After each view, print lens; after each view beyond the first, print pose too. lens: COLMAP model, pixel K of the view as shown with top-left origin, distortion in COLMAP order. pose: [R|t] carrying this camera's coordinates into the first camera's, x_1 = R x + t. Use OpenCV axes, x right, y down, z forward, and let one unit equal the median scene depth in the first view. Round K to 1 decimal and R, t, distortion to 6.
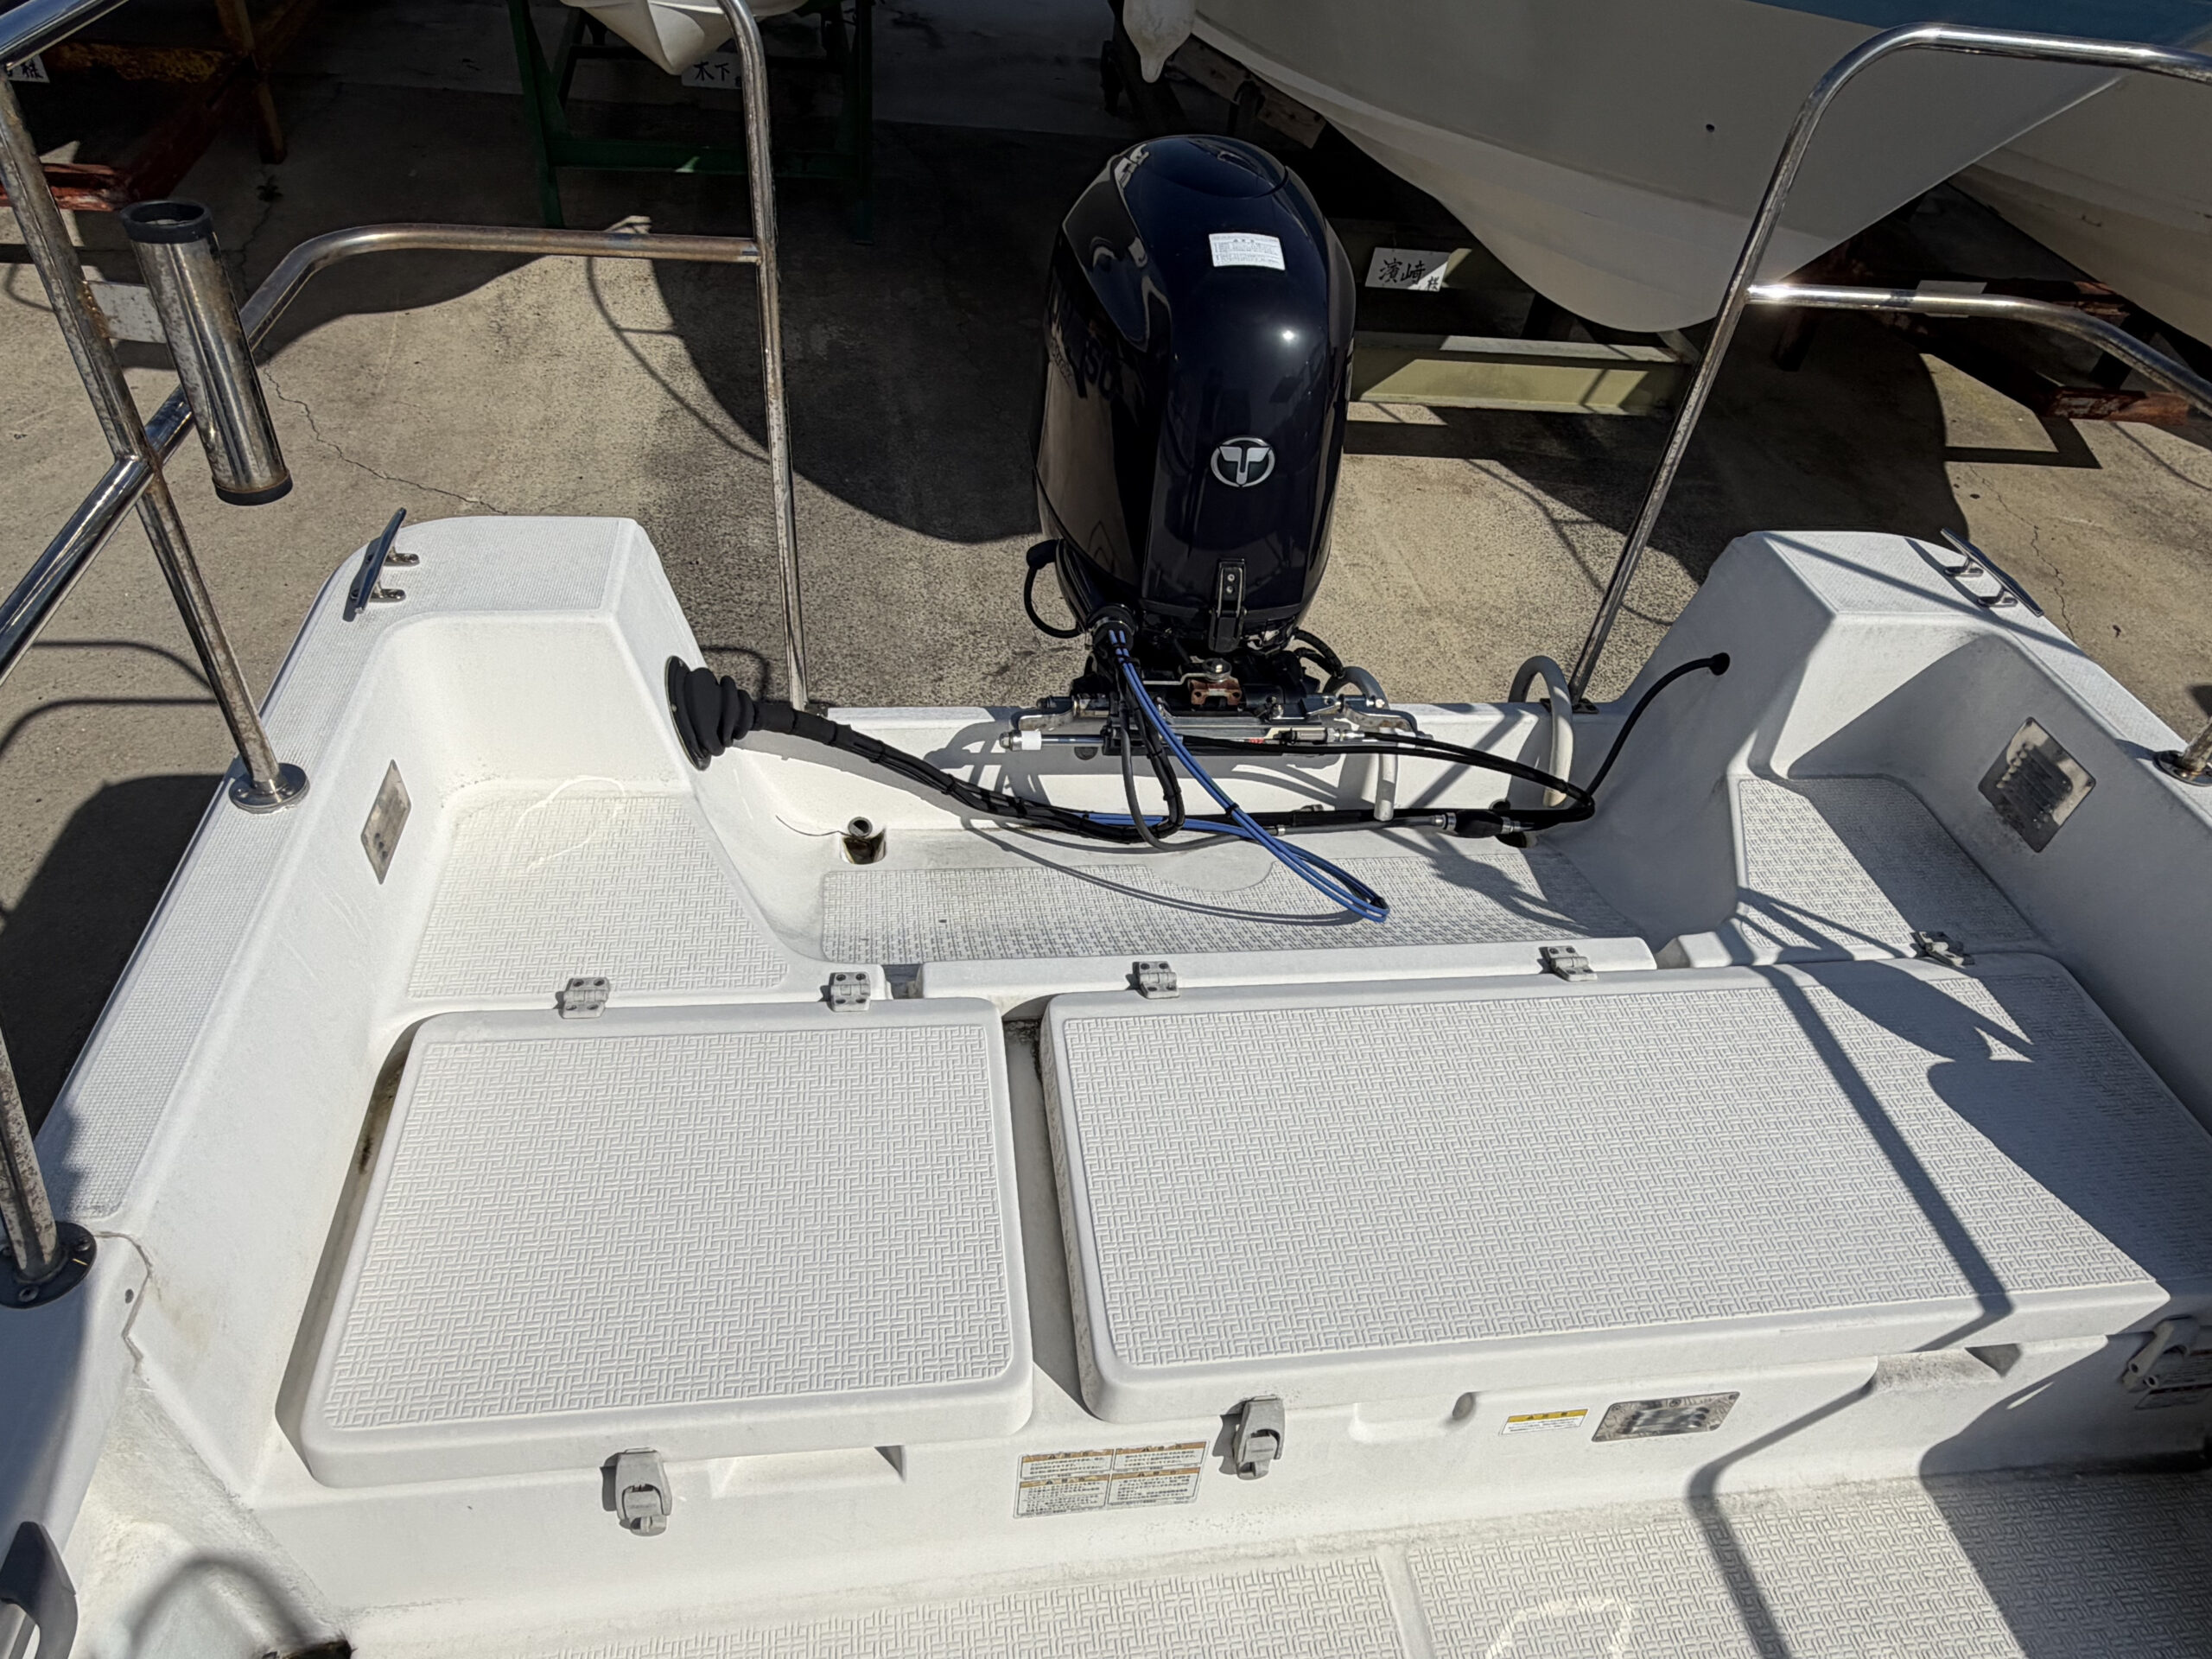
lens RADIAL K [[1370.6, 0, 1089.8], [0, 1370.6, 831.7], [0, 0, 1]] dist [-0.001440, 0.001716]
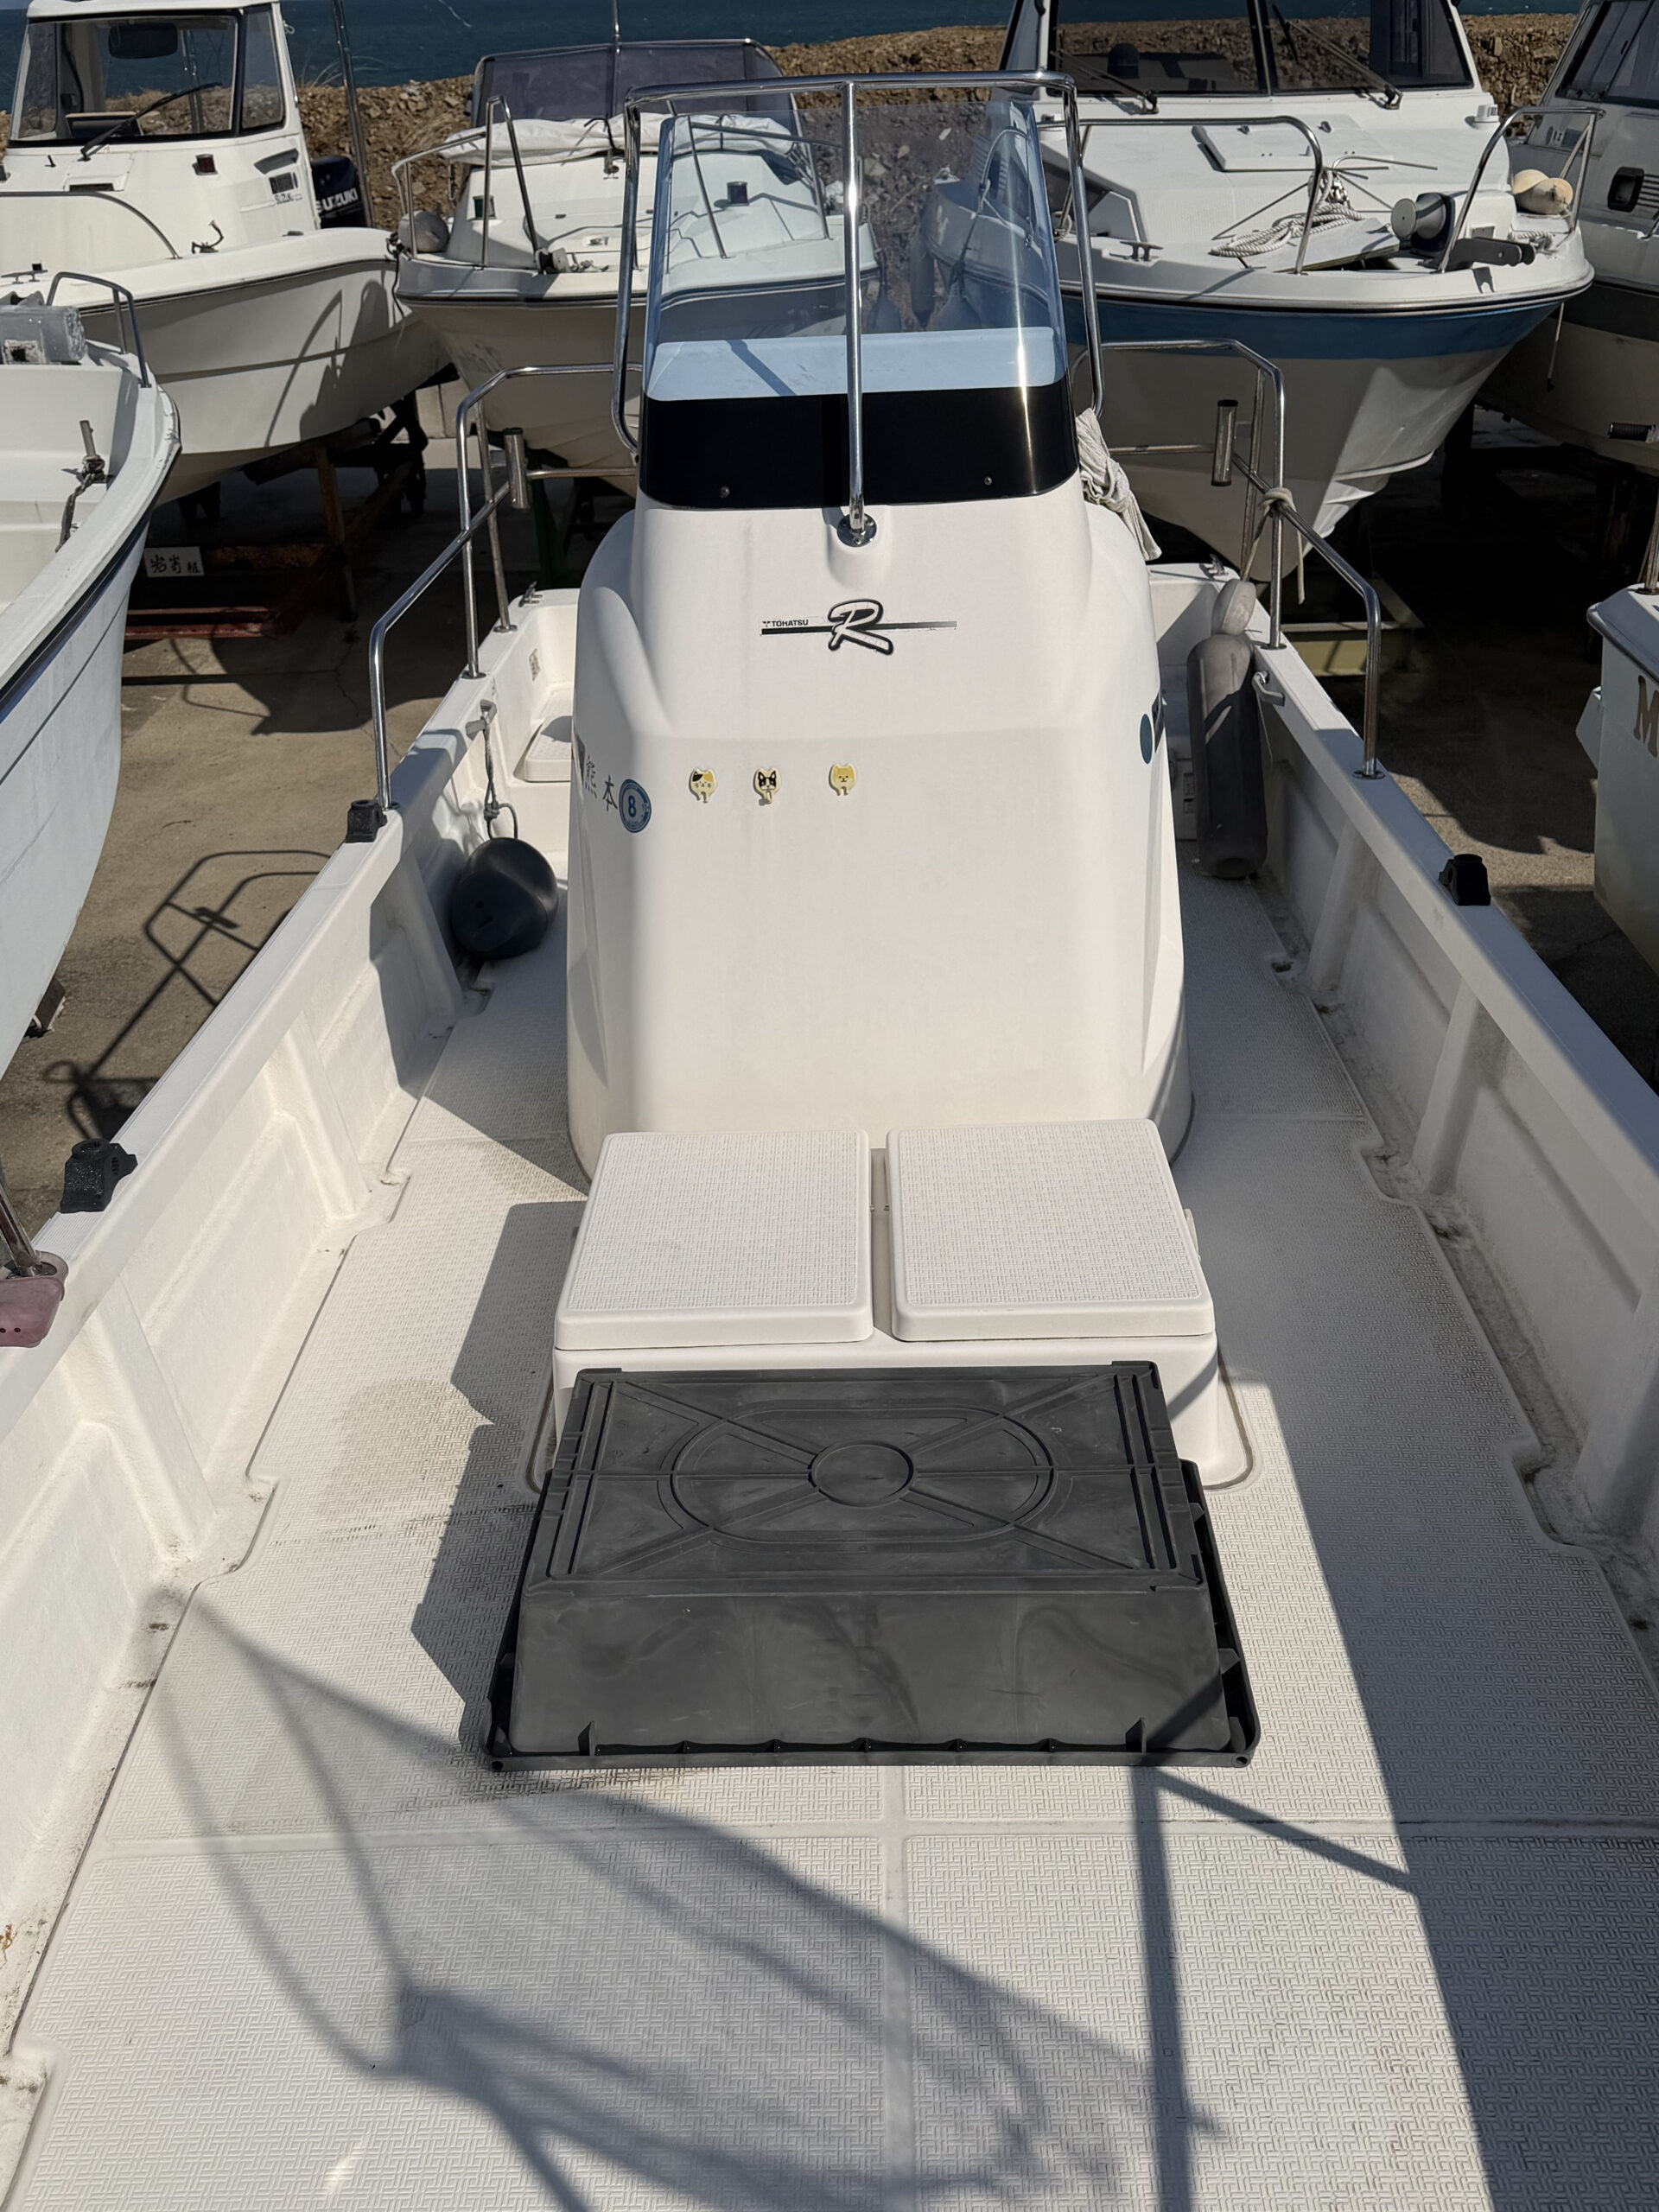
lens RADIAL K [[1944.9, 0, 820.5], [0, 1944.9, 1117.9], [0, 0, 1]] dist [0.120361, -0.175727]
pose [[0.980573, -0.046325, -0.190606, 0.583726], [-0.004382, 0.966297, -0.257391, 1.443968], [0.196105, 0.253226, 0.947322, -1.831275]]
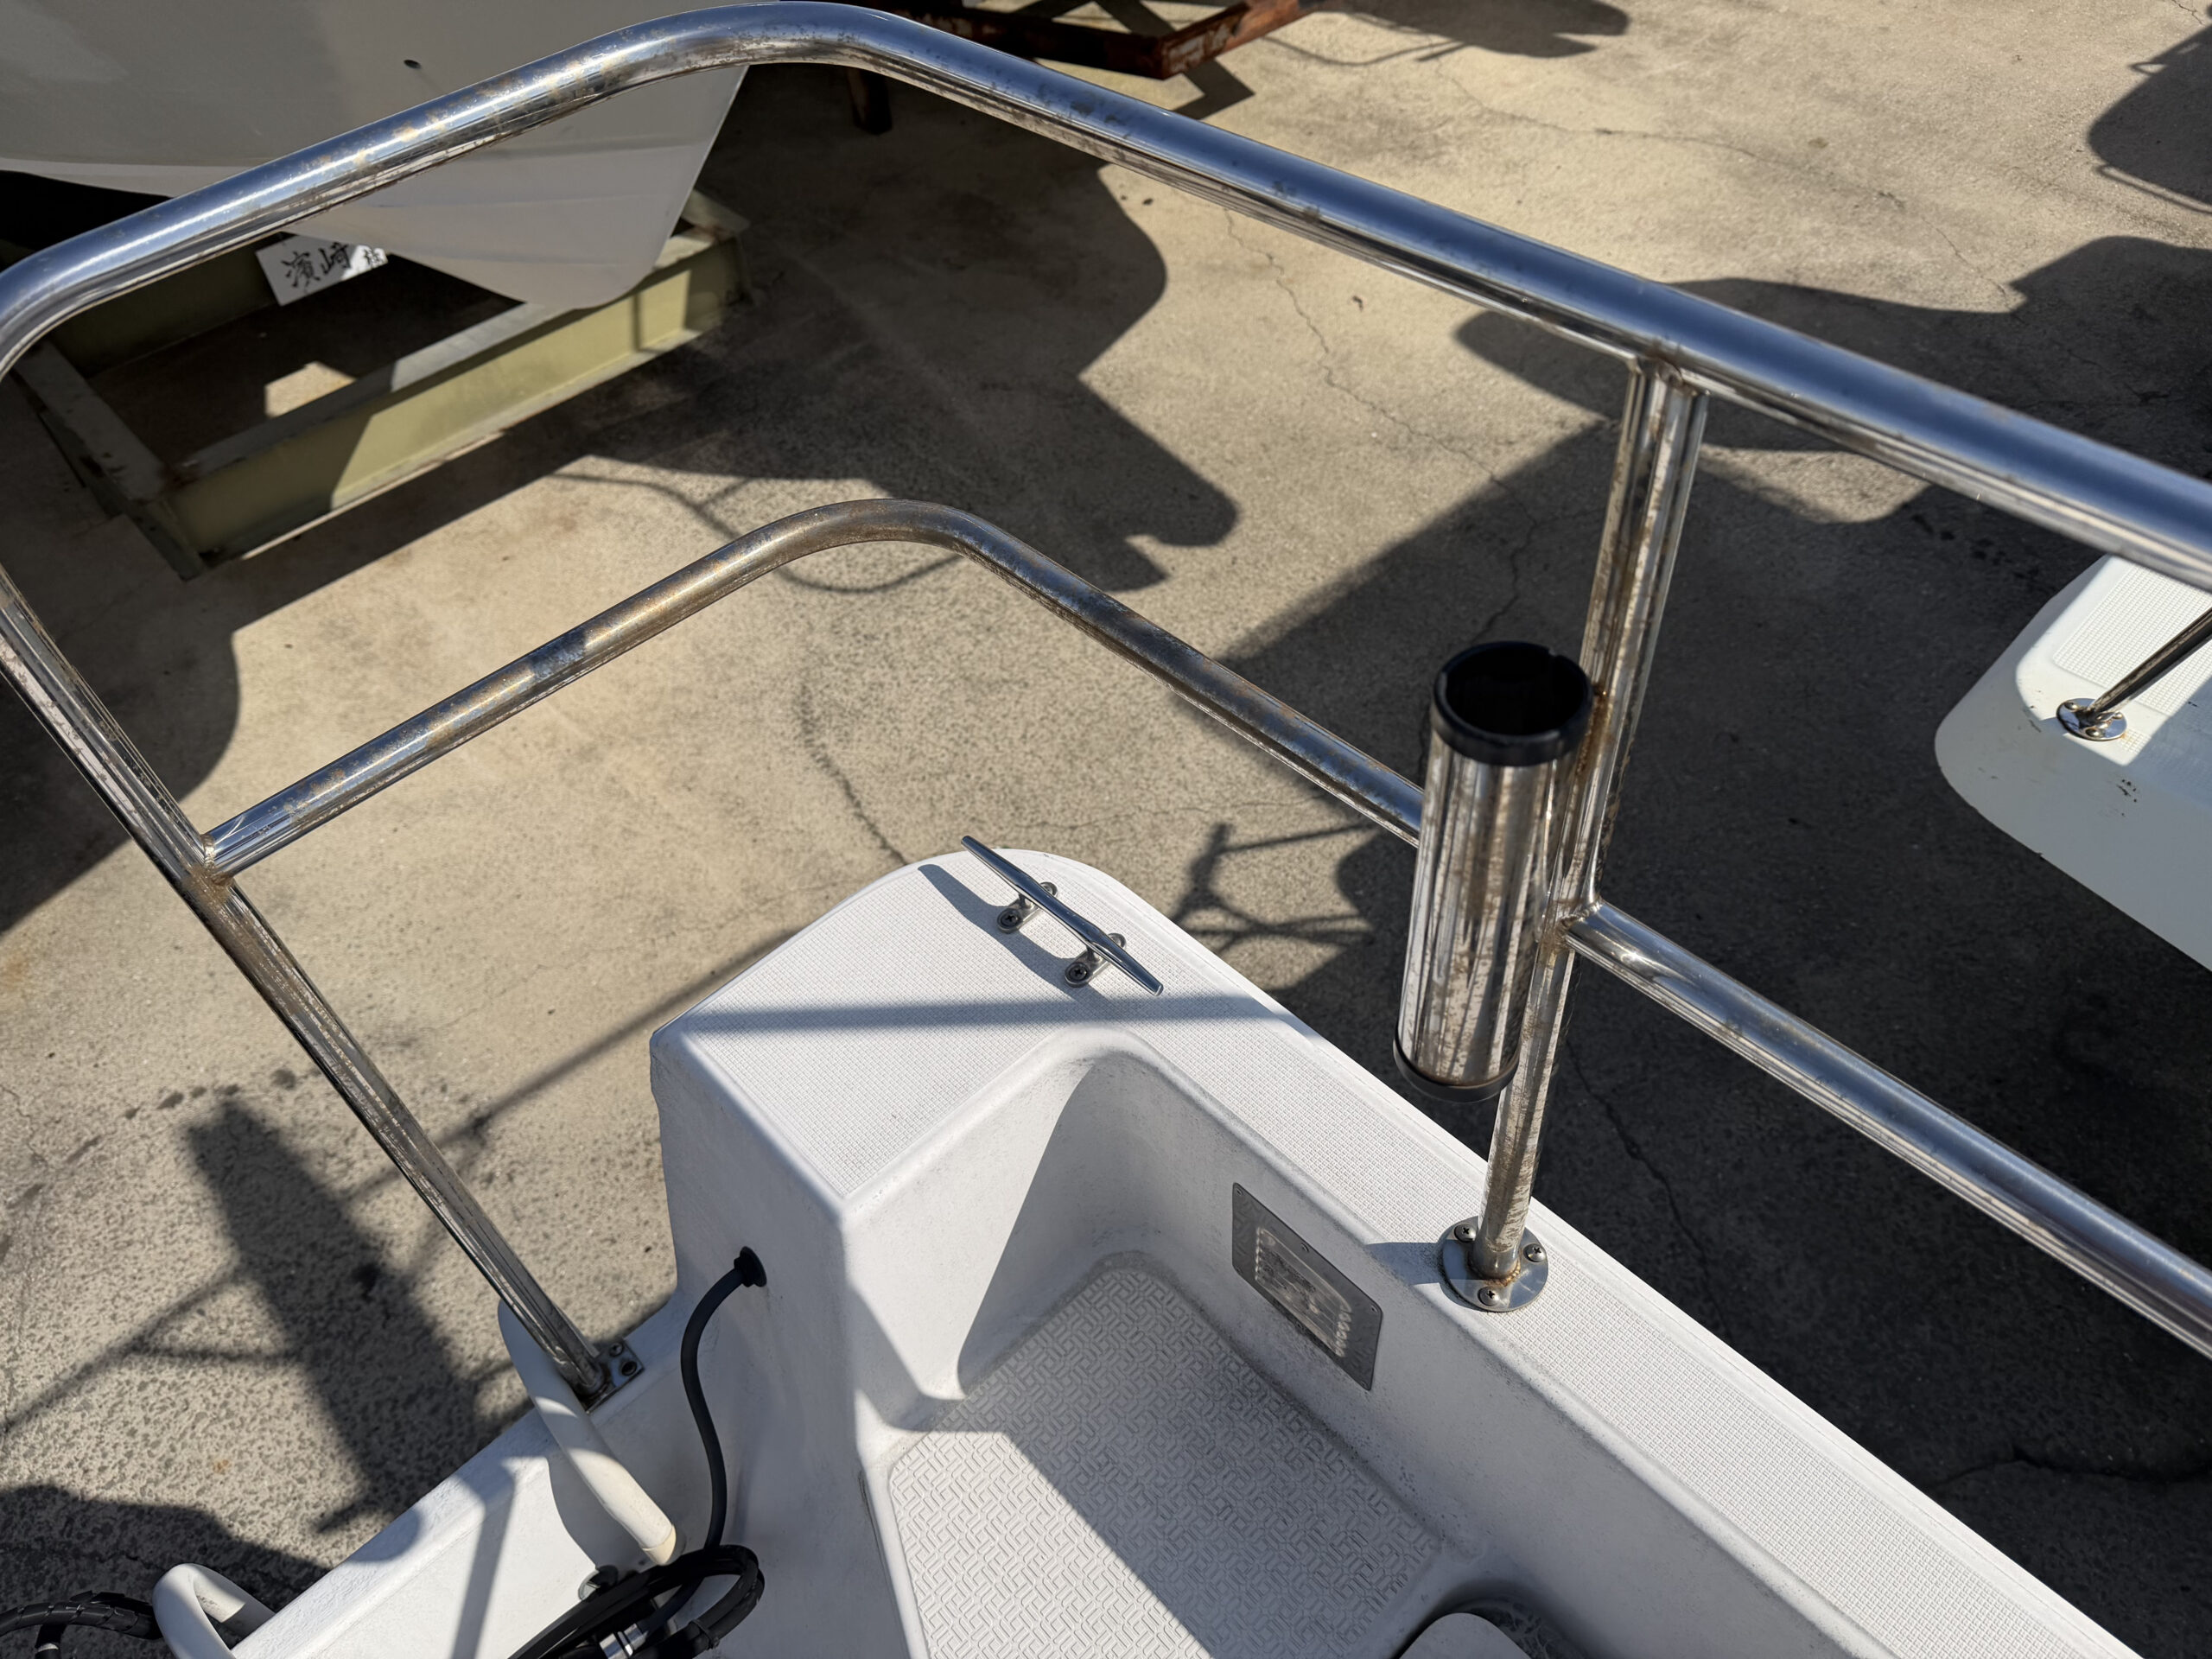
lens RADIAL K [[1561.8, 0, 1097.1], [0, 1561.8, 849.5], [0, 0, 1]] dist [0.014928, -0.023973]
pose [[0.798071, -0.540881, 0.265575, 0.510227], [0.510880, 0.841077, 0.177742, -0.306624], [-0.319506, -0.006174, 0.947564, 0.405398]]
